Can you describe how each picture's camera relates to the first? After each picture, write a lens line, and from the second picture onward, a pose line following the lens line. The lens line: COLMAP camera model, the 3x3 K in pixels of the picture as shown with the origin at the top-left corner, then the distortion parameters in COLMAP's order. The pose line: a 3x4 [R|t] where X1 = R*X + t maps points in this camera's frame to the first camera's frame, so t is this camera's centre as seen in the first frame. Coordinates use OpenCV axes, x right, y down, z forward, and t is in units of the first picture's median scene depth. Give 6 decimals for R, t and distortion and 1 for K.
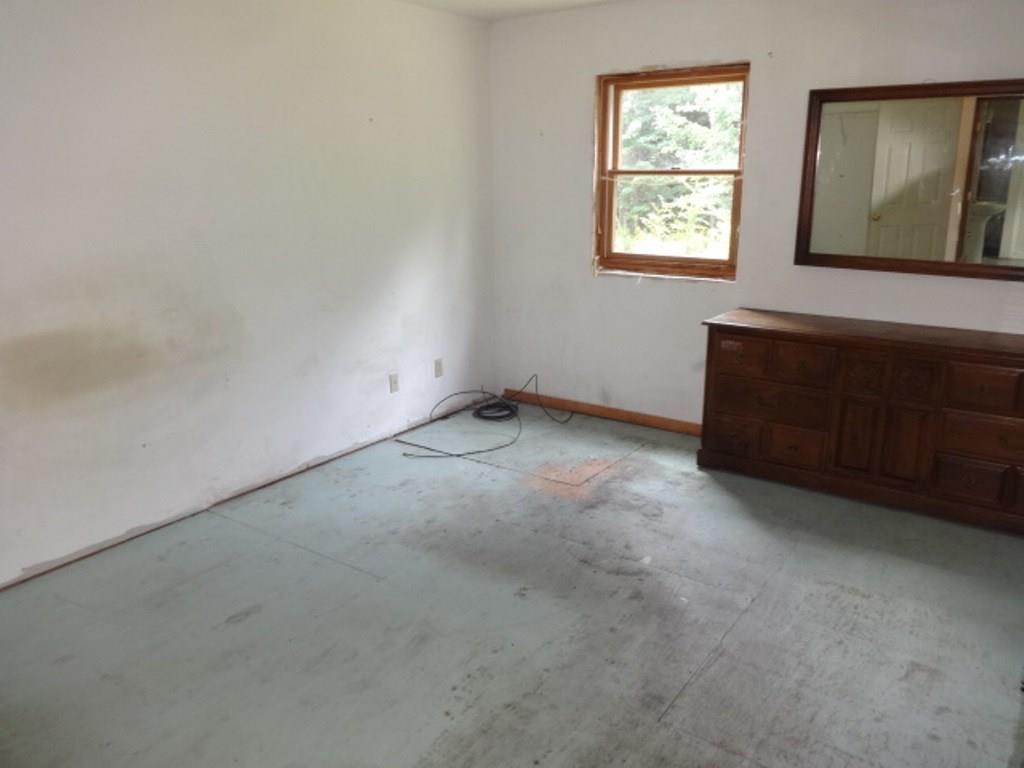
lens RADIAL K [[767.6, 0, 513.4], [0, 767.6, 382.2], [0, 0, 1]] dist [-0.001953, 0.005456]
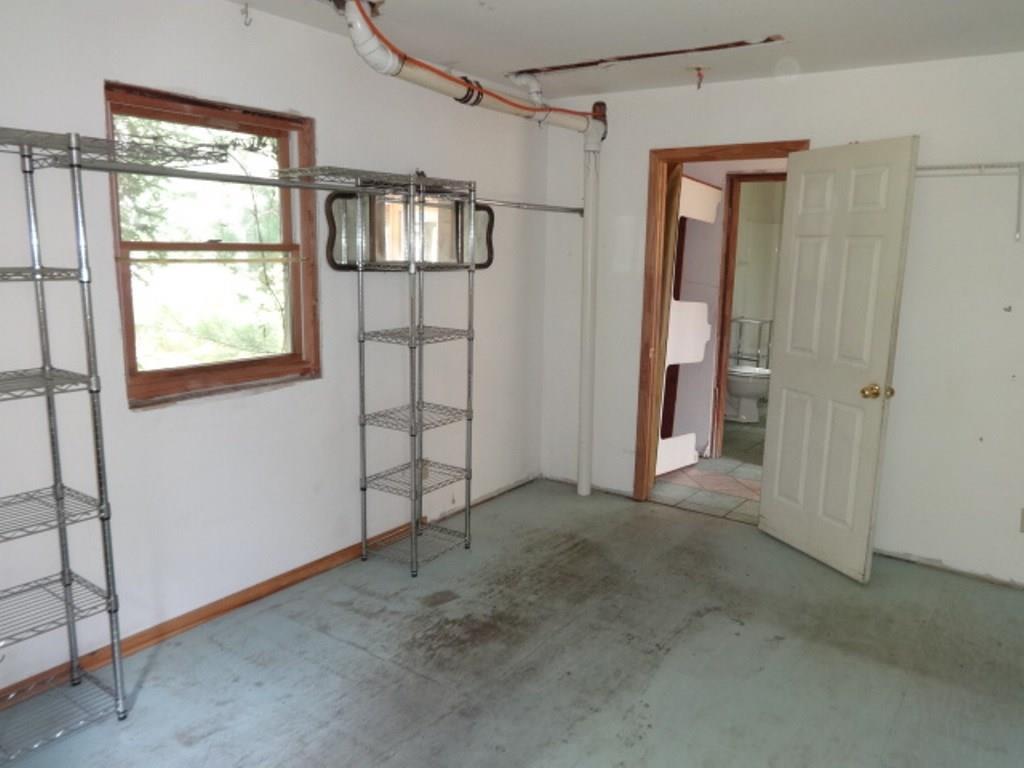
lens RADIAL K [[767.6, 0, 511.8], [0, 767.6, 384.7], [0, 0, 1]] dist [-0.001953, 0.005456]
pose [[-0.999764, -0.015162, -0.015559, 0.145487], [-0.020474, 0.897130, 0.441292, -0.521263], [0.007268, 0.441506, -0.897229, 1.815144]]
